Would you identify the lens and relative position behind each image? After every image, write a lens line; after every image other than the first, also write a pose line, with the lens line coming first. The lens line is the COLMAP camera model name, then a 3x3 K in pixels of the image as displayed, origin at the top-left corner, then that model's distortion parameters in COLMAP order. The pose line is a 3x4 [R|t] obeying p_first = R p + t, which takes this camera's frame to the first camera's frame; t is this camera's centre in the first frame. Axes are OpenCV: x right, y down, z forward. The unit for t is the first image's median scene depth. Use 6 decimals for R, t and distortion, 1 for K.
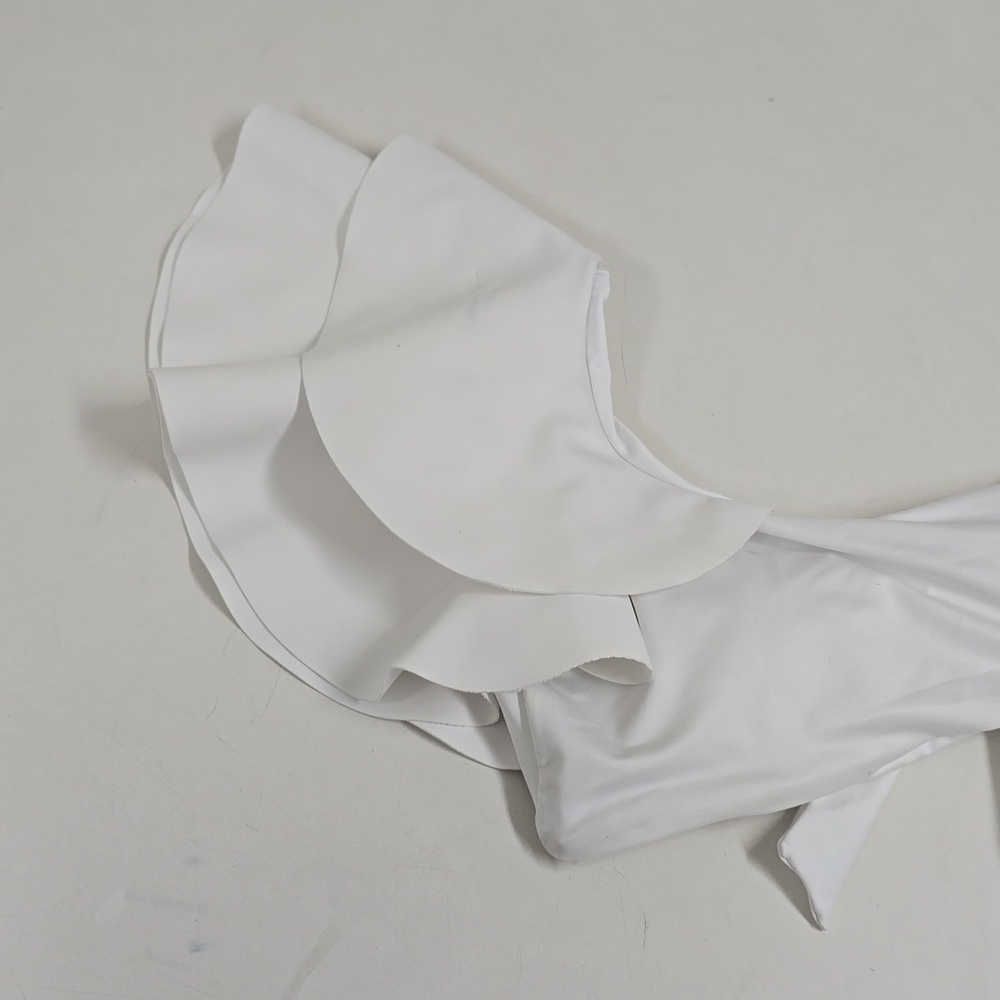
lens RADIAL K [[1485.0, 0, 500.0], [0, 1485.0, 500.0], [0, 0, 1]] dist [0.216735, -0.802053]
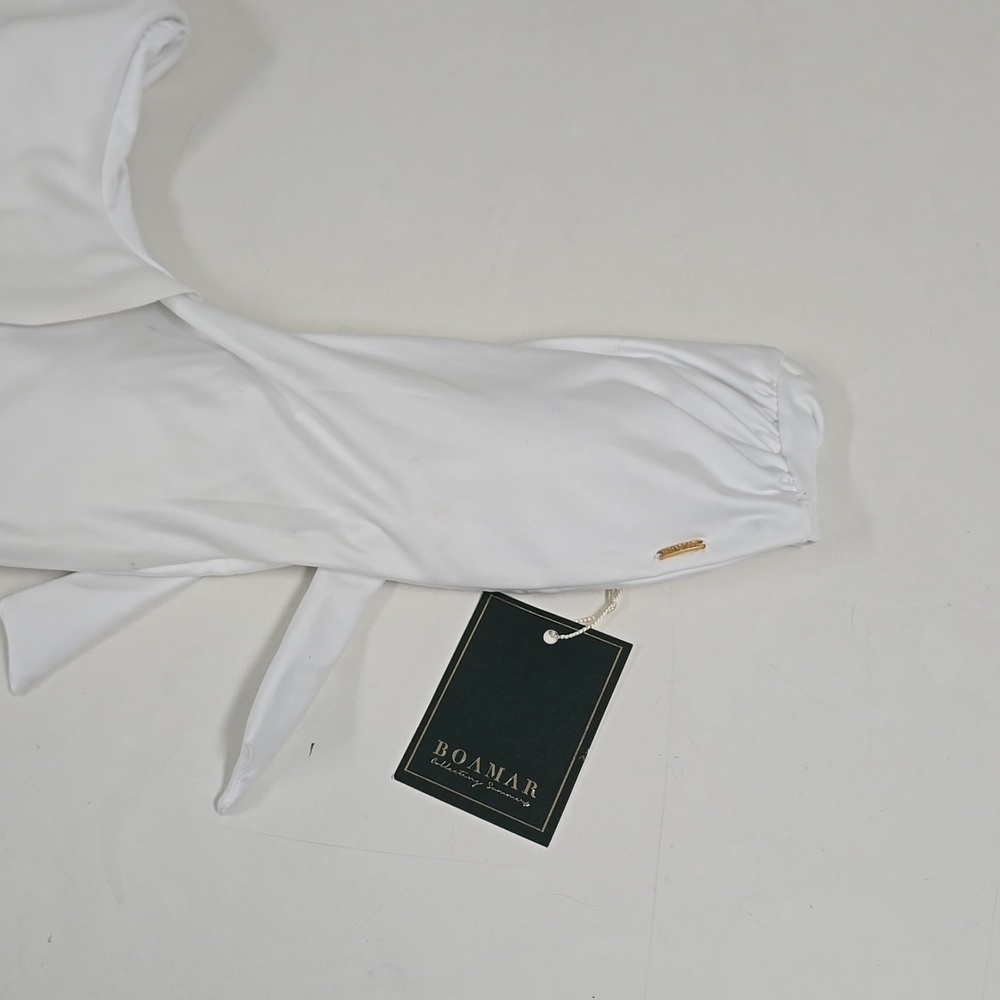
lens RADIAL K [[1485.0, 0, 500.0], [0, 1485.0, 500.0], [0, 0, 1]] dist [0.216735, -0.802053]
pose [[0.927719, 0.290388, -0.234548, 0.642930], [-0.279205, 0.956866, 0.080323, 0.001196], [0.247756, -0.009030, 0.968780, 0.131987]]
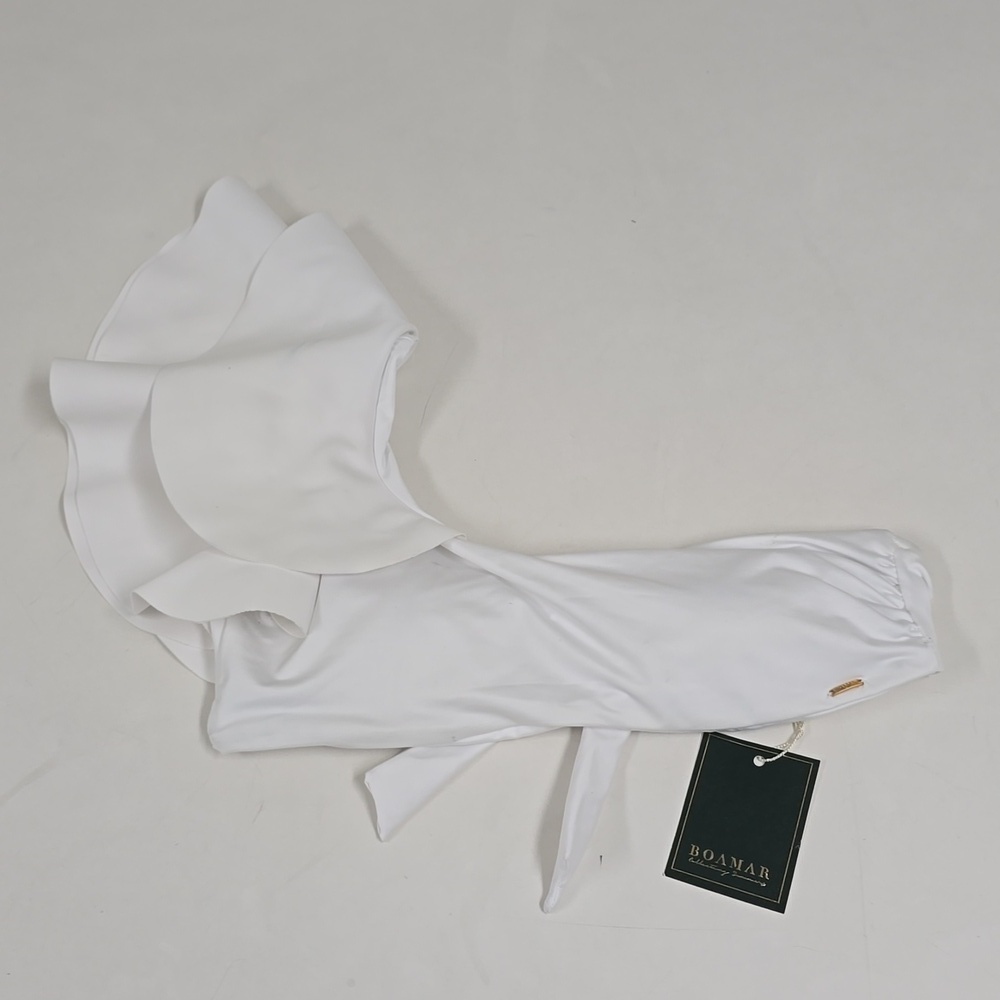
lens RADIAL K [[1485.0, 0, 500.0], [0, 1485.0, 500.0], [0, 0, 1]] dist [0.216735, -0.802053]
pose [[0.950838, 0.173467, -0.256546, 0.561200], [-0.178354, 0.983957, 0.004280, -0.036519], [0.253173, 0.041686, 0.966523, -0.260859]]
